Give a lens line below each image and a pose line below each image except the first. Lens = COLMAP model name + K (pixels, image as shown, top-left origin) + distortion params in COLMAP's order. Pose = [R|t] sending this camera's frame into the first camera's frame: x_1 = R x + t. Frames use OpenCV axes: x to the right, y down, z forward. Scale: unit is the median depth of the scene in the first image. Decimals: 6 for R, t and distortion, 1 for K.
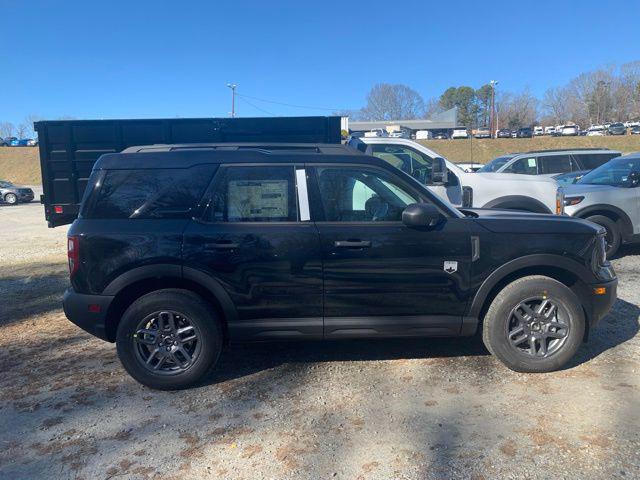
lens RADIAL K [[498.9, 0, 315.2], [0, 498.9, 239.9], [0, 0, 1]] dist [0.017939, -0.024370]
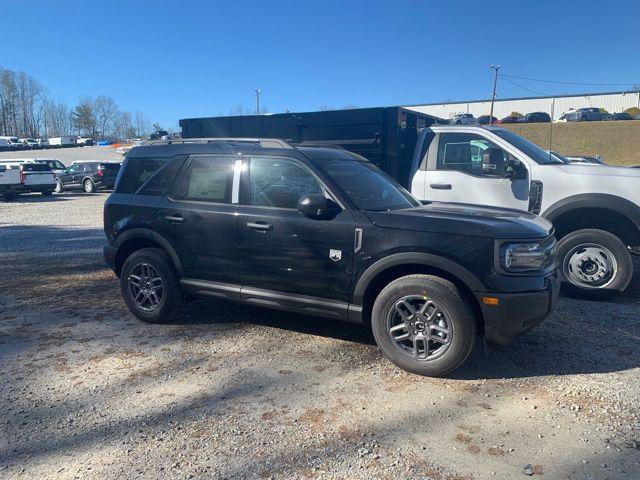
lens RADIAL K [[498.9, 0, 319.9], [0, 498.9, 240.5], [0, 0, 1]] dist [0.017939, -0.024370]
pose [[0.859907, 0.097352, -0.501082, 0.756457], [-0.081114, 0.995232, 0.054158, -0.031118], [0.503966, -0.005926, 0.863703, 0.065598]]
